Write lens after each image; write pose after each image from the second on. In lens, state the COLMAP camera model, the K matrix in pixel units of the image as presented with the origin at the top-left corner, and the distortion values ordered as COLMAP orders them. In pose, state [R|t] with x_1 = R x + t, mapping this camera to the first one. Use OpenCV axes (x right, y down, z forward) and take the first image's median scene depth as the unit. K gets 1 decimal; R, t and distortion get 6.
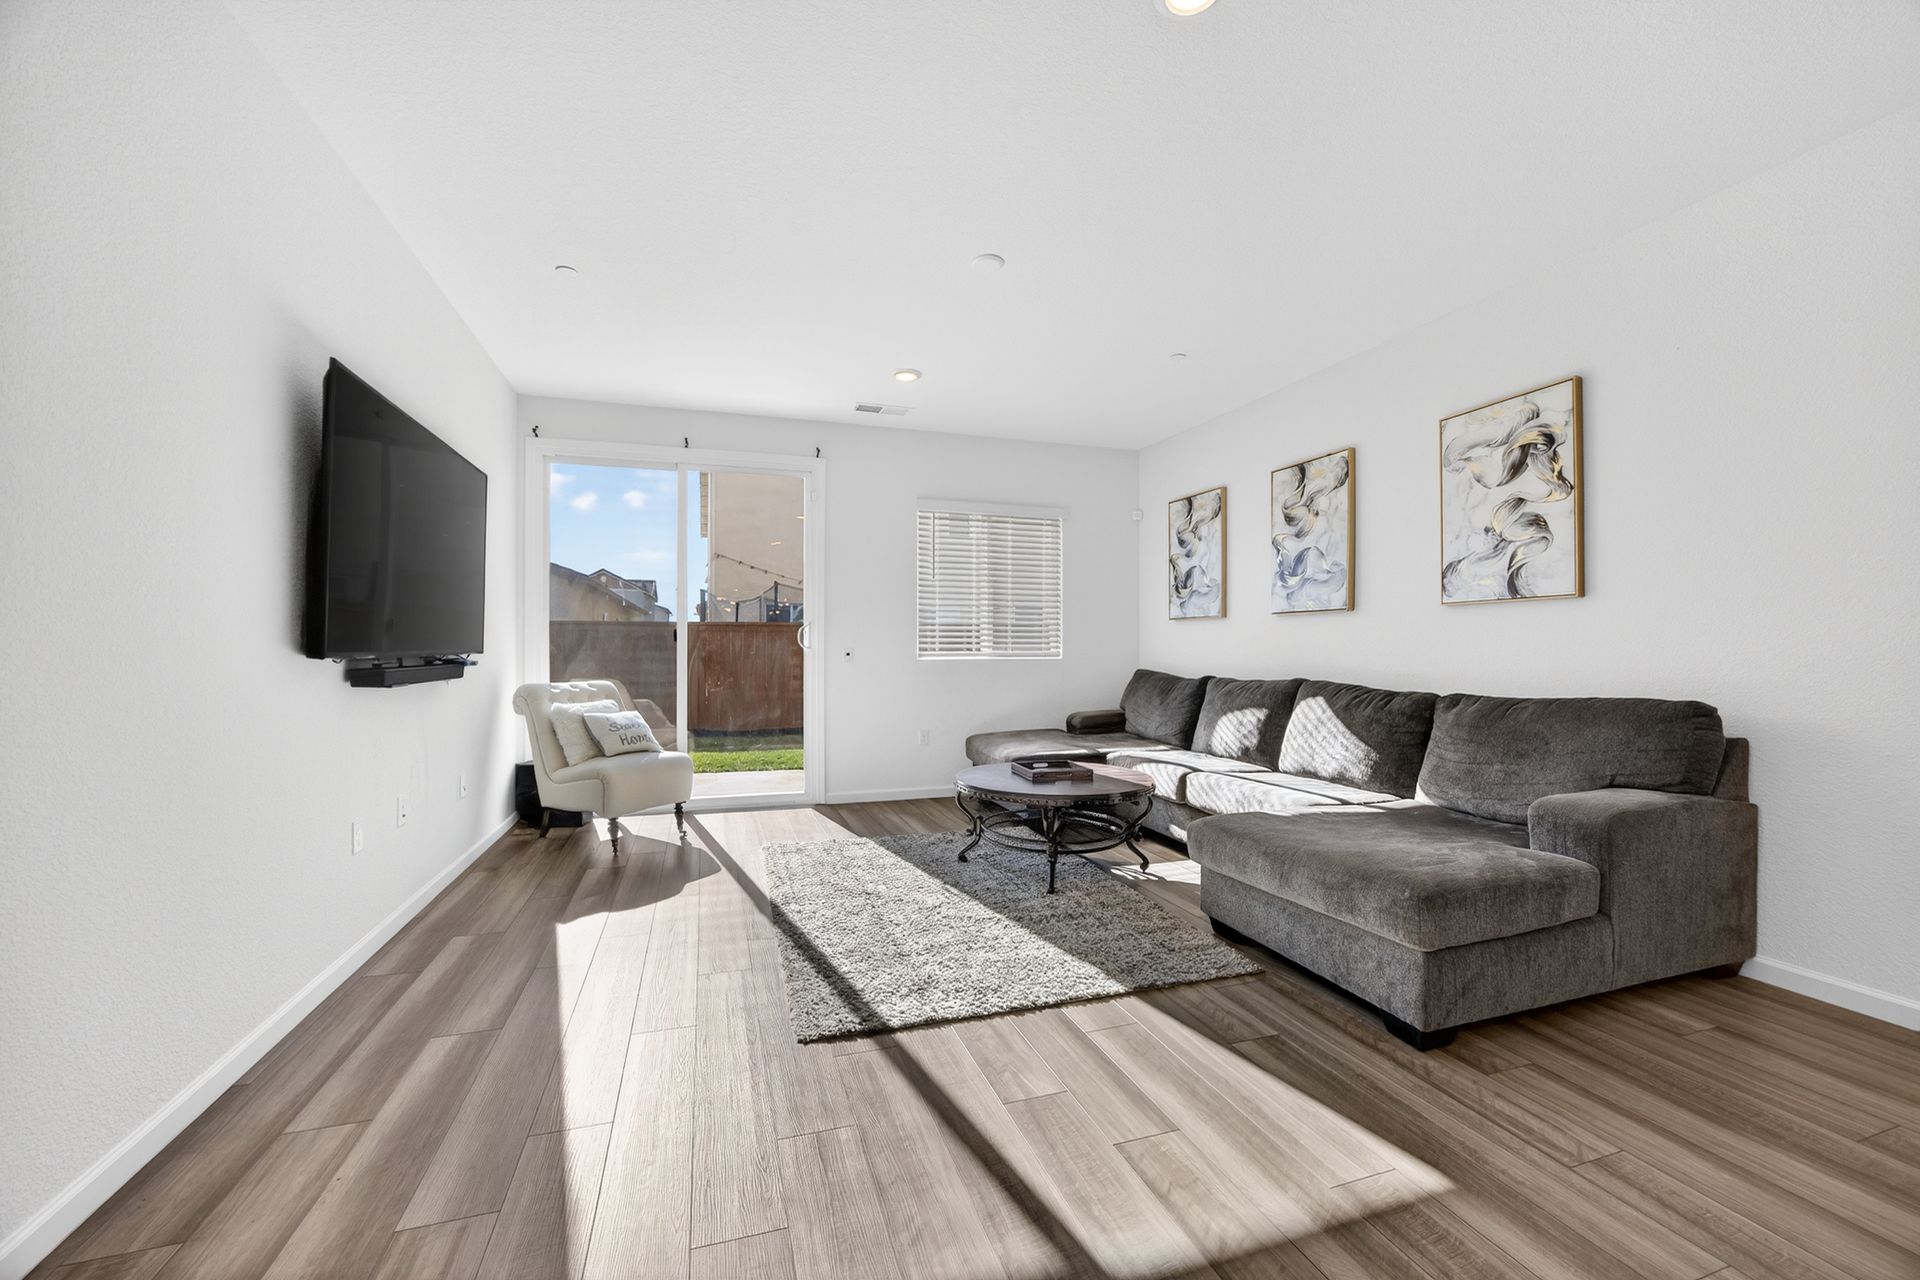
lens RADIAL K [[753.3, 0, 945.7], [0, 753.3, 647.2], [0, 0, 1]] dist [-0.000480, -0.000087]
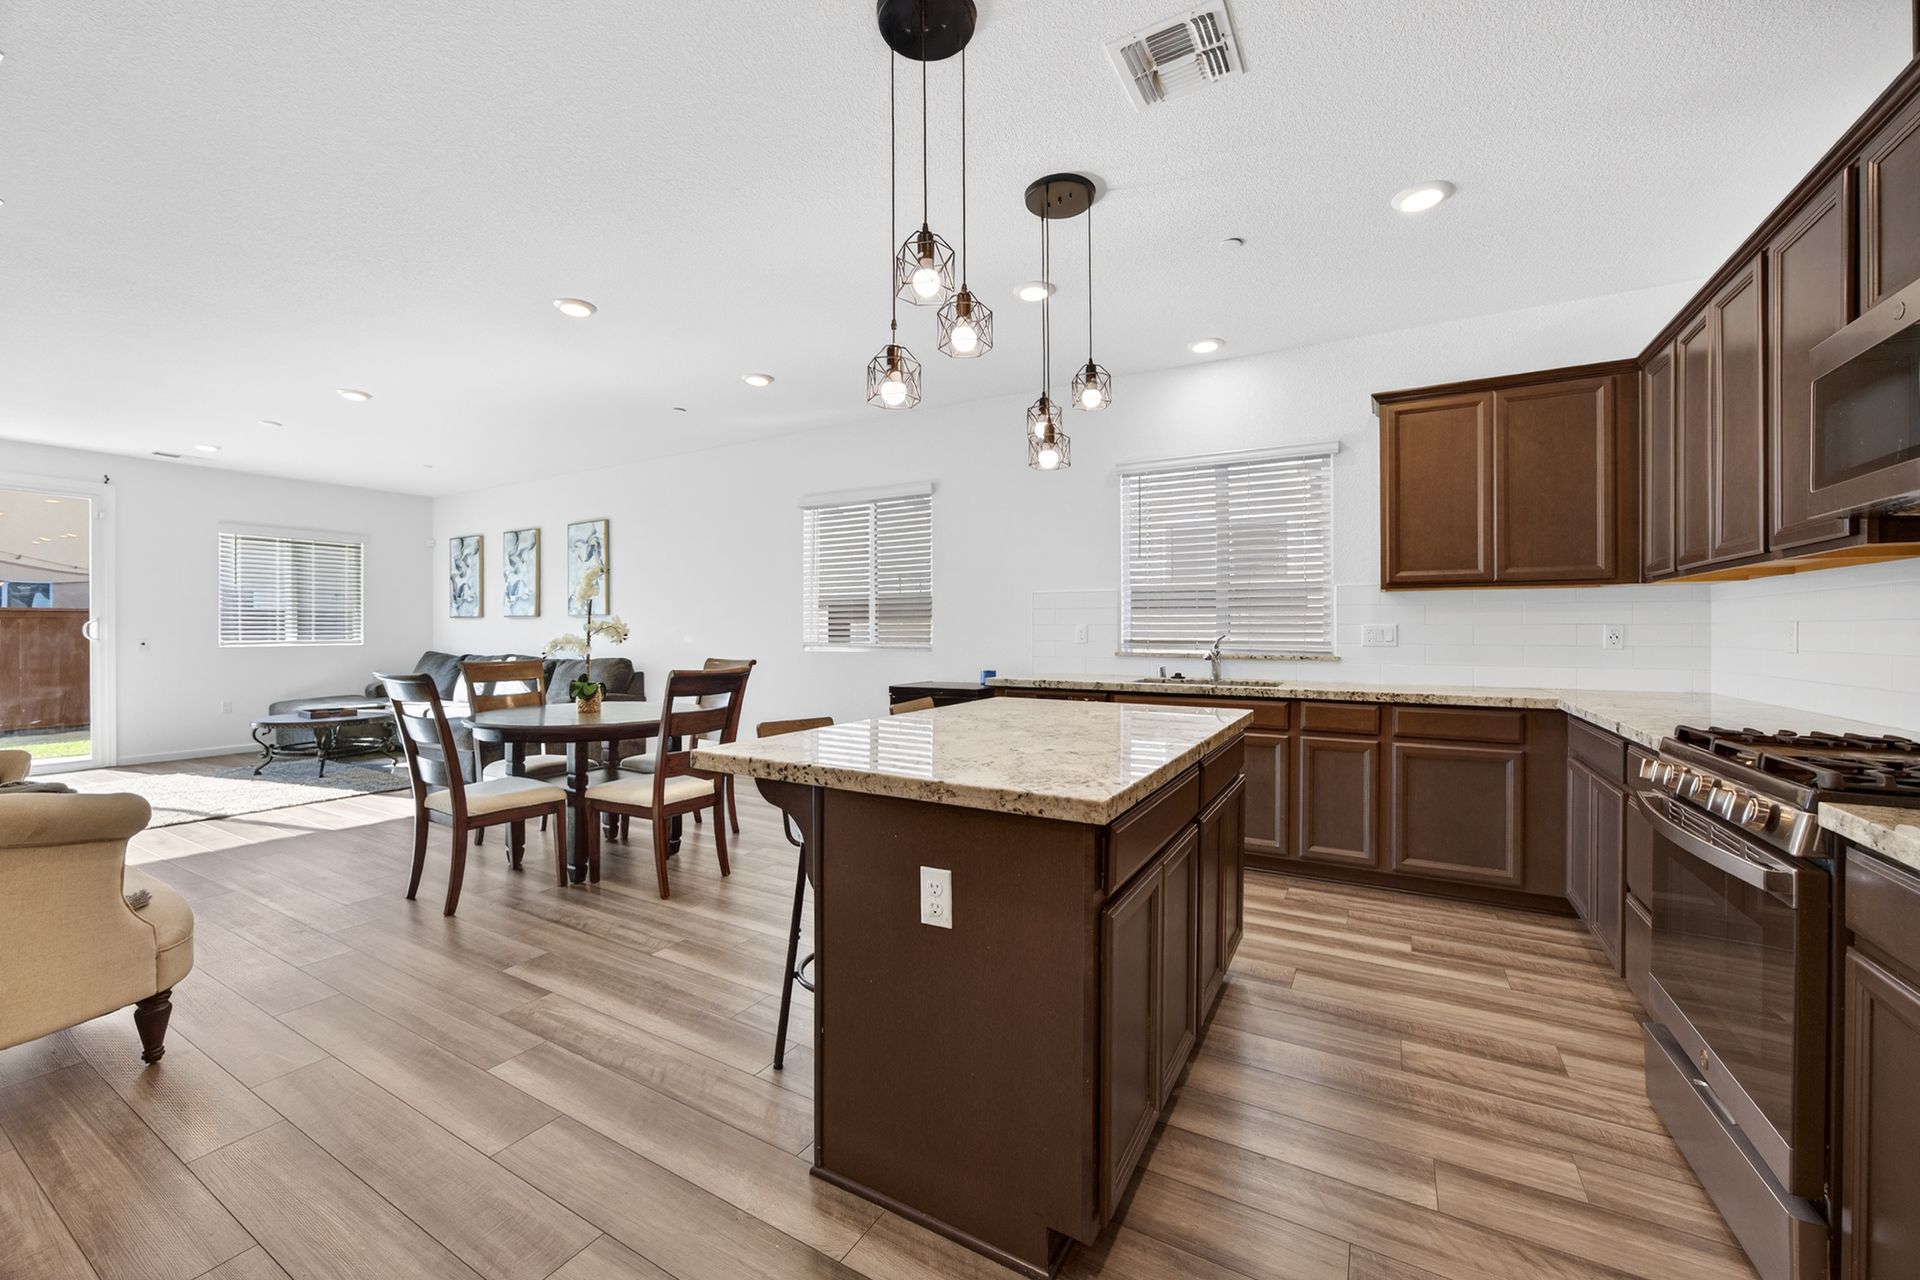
lens RADIAL K [[759.8, 0, 958.7], [0, 759.8, 632.1], [0, 0, 1]] dist [-0.034691, 0.009912]
pose [[0.740795, -0.006055, 0.671704, 0.080300], [0.002538, 0.999977, 0.006215, -0.024710], [-0.671727, -0.002899, 0.740793, -1.302556]]
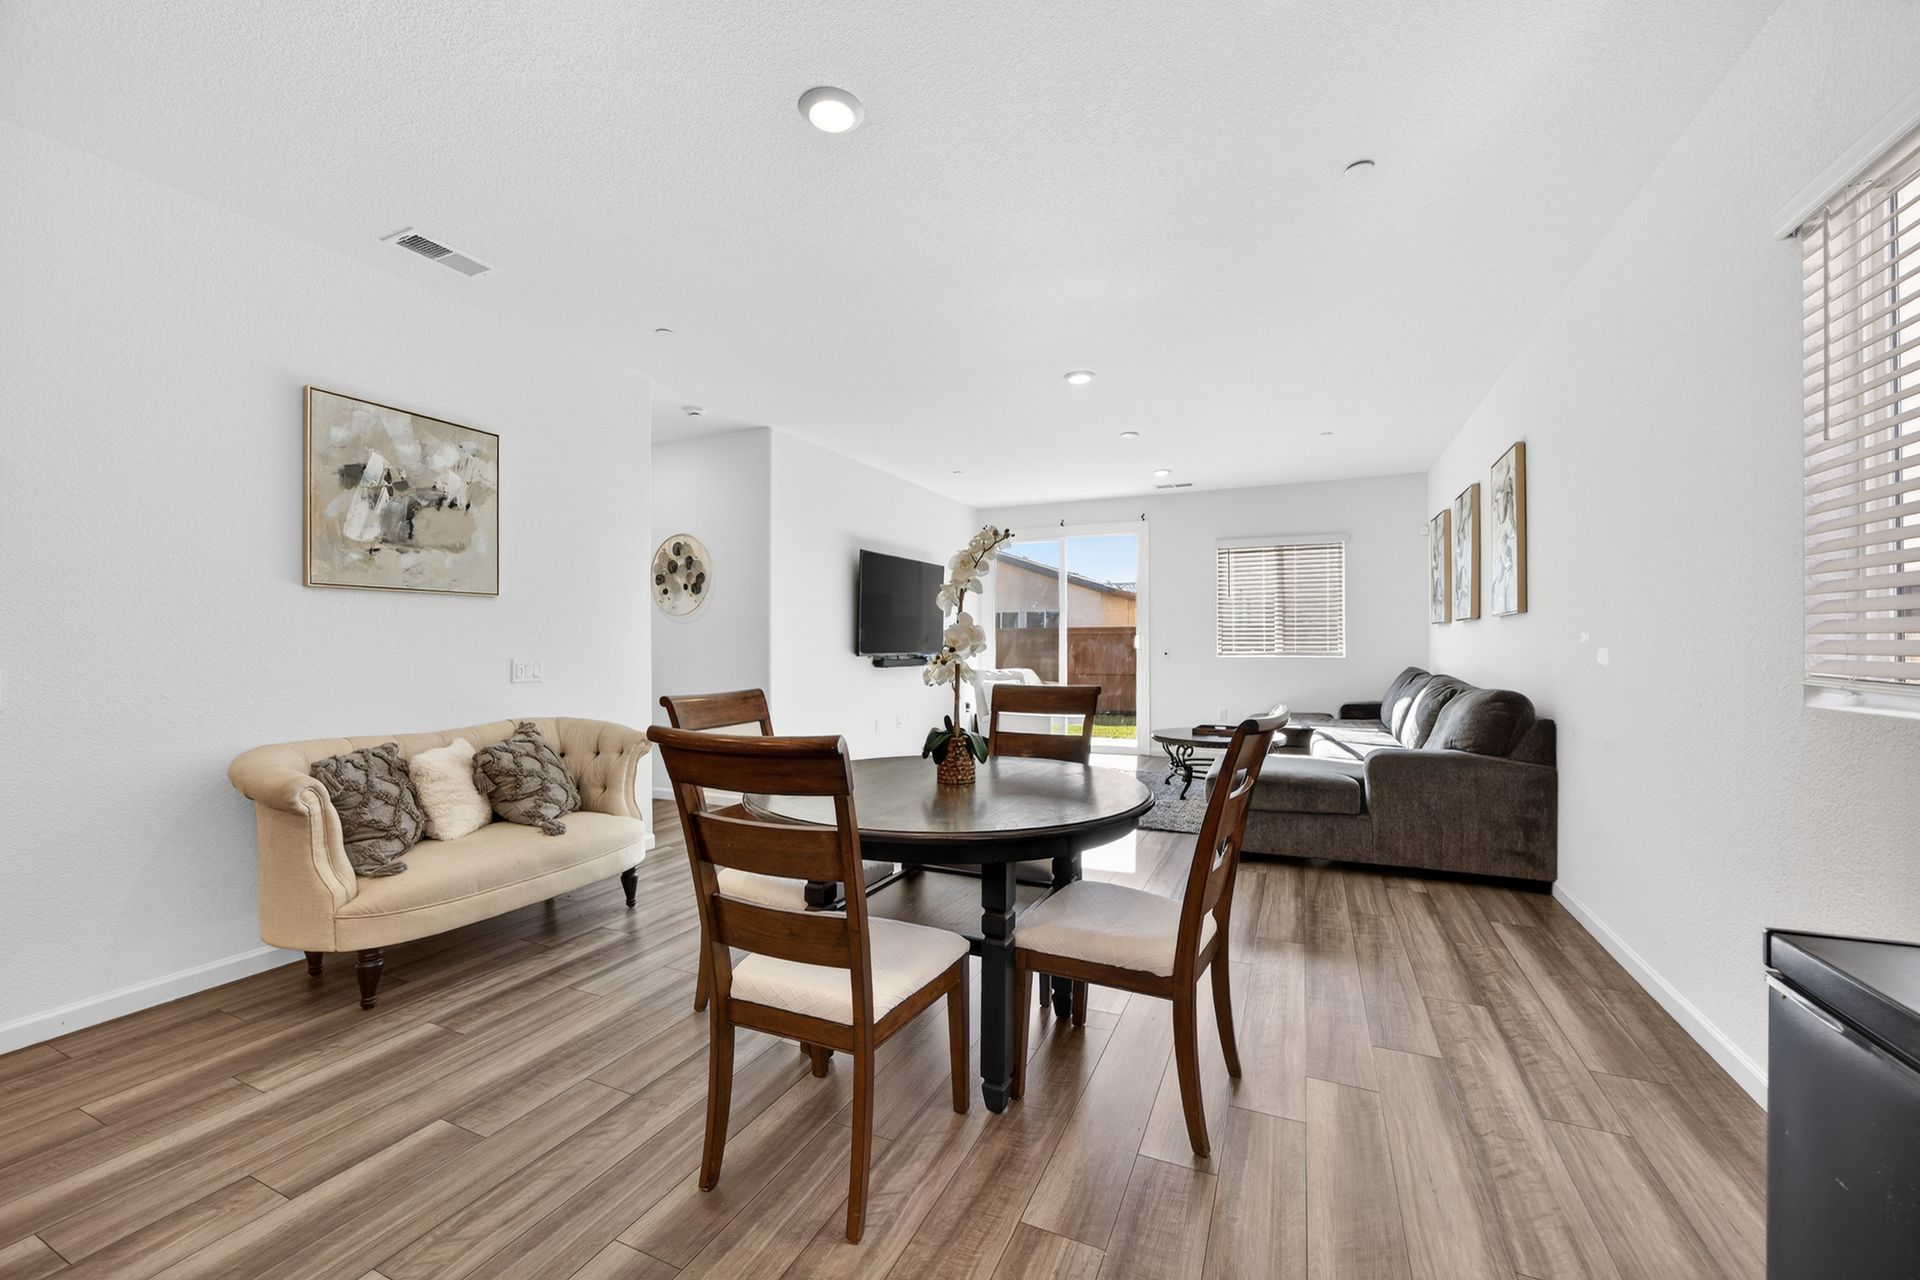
lens RADIAL K [[759.8, 0, 958.7], [0, 759.8, 632.1], [0, 0, 1]] dist [-0.034691, 0.009912]
pose [[0.737606, -0.014833, -0.675068, 0.905706], [0.007326, 0.999876, -0.013965, -0.022002], [0.675191, 0.005355, 0.737623, -0.561456]]
